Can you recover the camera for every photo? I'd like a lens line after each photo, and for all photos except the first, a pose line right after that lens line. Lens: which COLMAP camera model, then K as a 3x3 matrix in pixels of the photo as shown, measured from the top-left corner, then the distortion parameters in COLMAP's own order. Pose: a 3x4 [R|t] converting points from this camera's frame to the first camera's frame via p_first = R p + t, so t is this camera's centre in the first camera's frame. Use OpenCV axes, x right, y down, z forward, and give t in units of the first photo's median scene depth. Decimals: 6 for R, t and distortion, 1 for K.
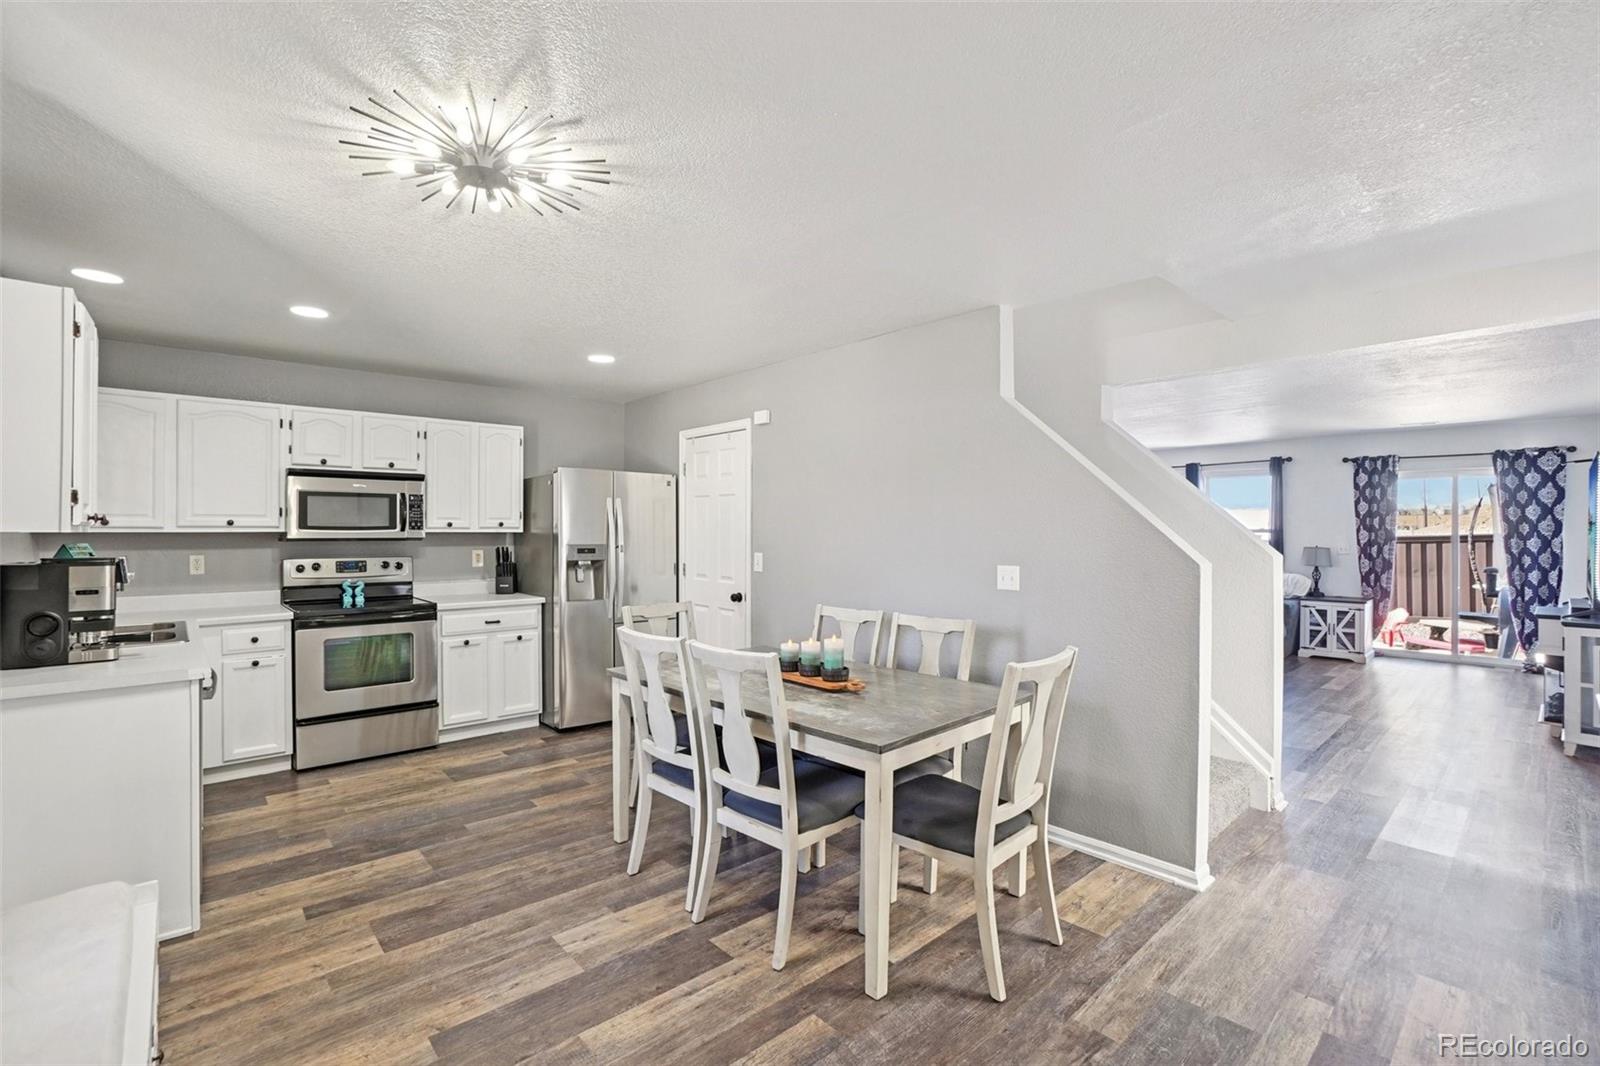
lens RADIAL K [[706.9, 0, 781.7], [0, 706.9, 528.0], [0, 0, 1]] dist [-0.047069, 0.010930]
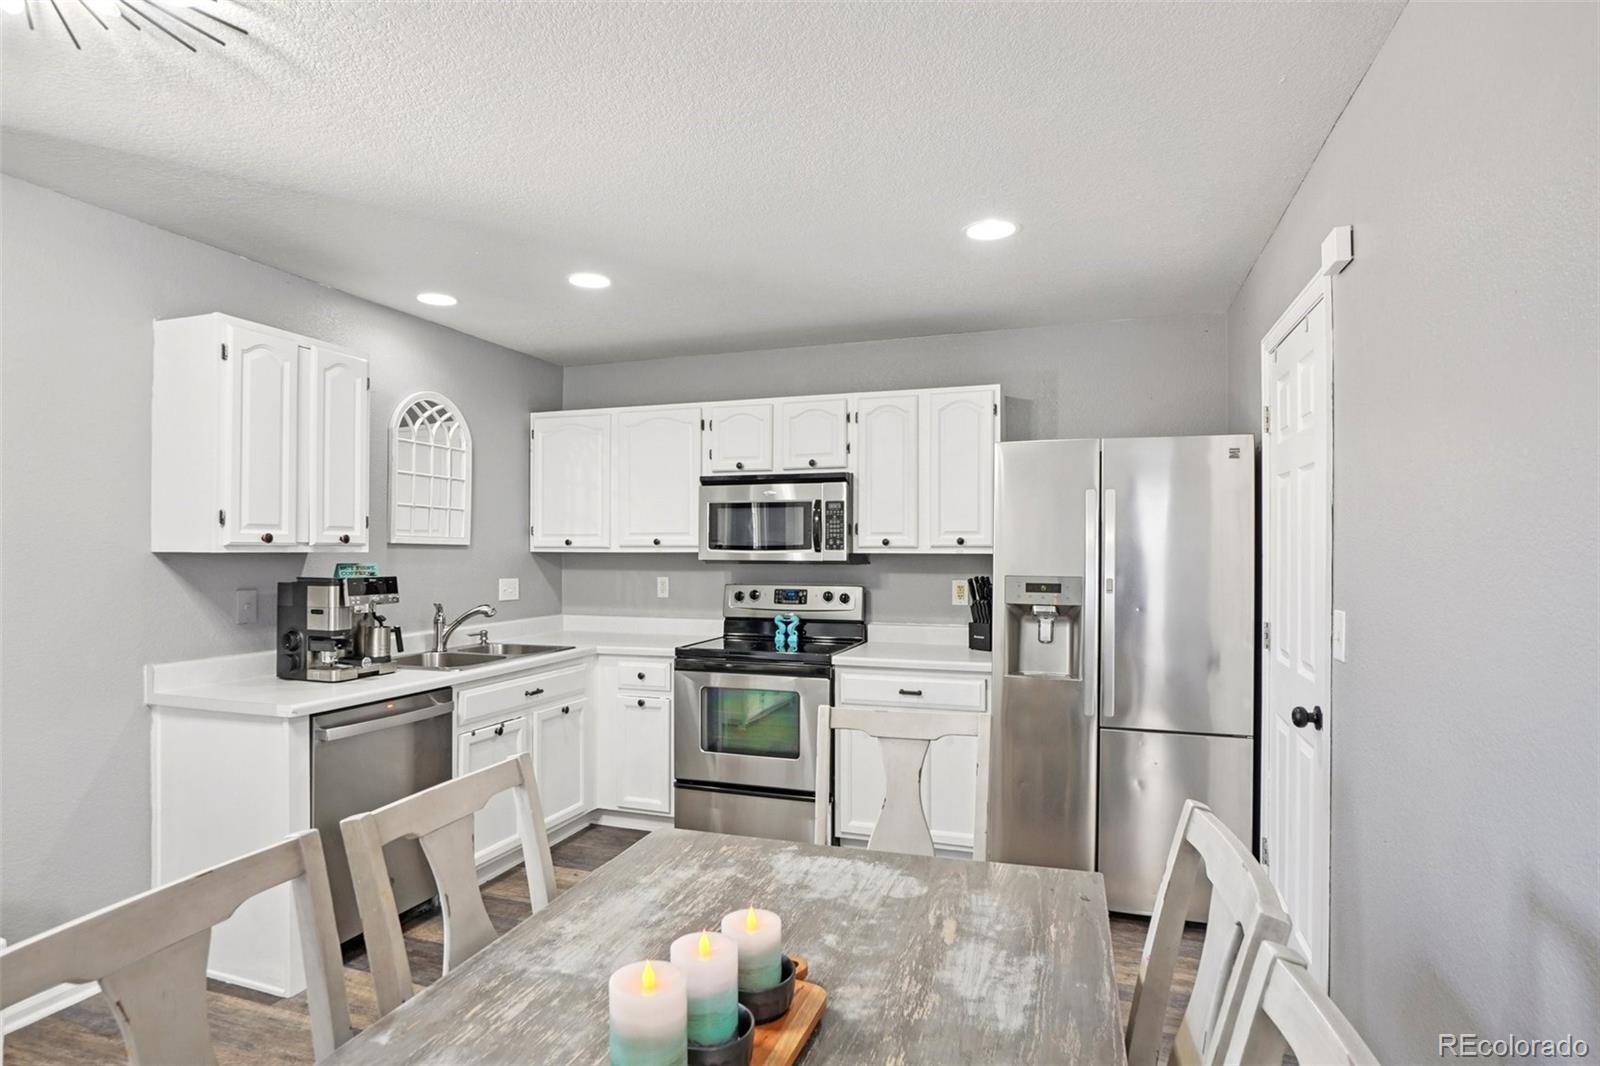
lens RADIAL K [[839.8, 0, 796.0], [0, 839.8, 548.0], [0, 0, 1]] dist [-0.045800, 0.027120]
pose [[0.494245, -0.002252, -0.869320, 0.215286], [0.002432, 0.999996, -0.001208, 0.001596], [0.869319, -0.001517, 0.494249, 0.541207]]
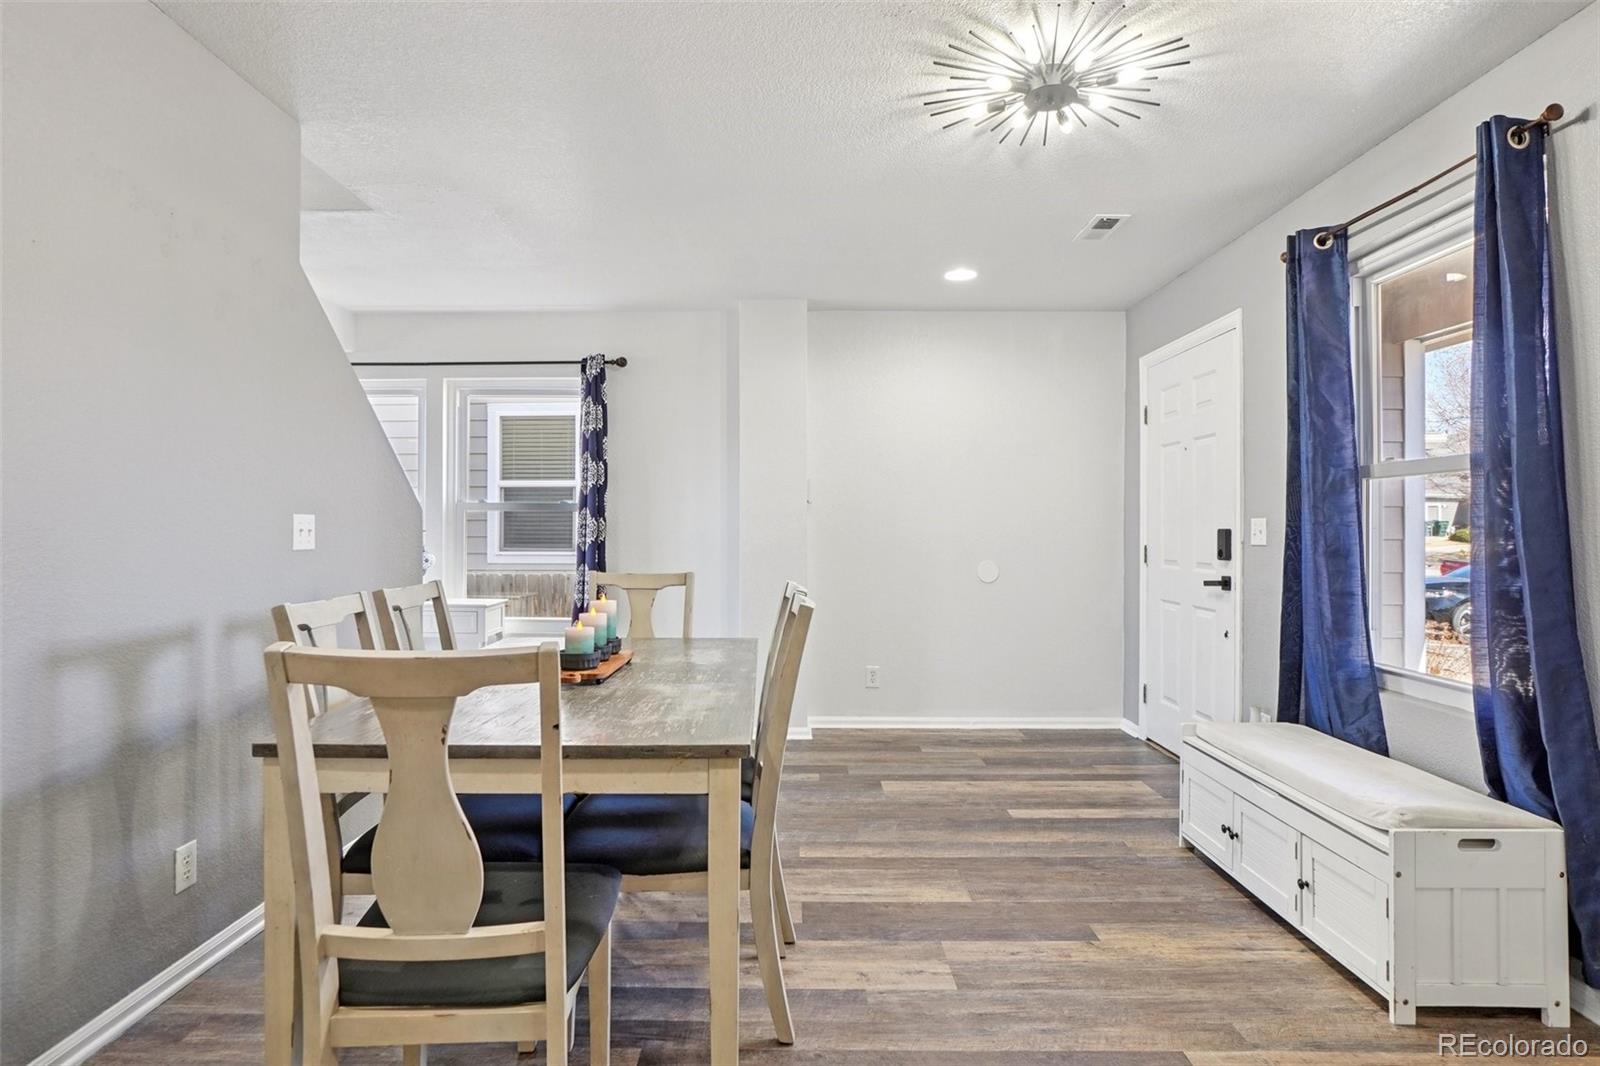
lens RADIAL K [[839.8, 0, 808.6], [0, 839.8, 535.0], [0, 0, 1]] dist [-0.045800, 0.027120]
pose [[-0.761827, -0.006528, 0.647748, -0.407270], [-0.005173, 0.999979, 0.003994, 0.048554], [-0.647760, -0.000308, -0.761844, 0.925038]]
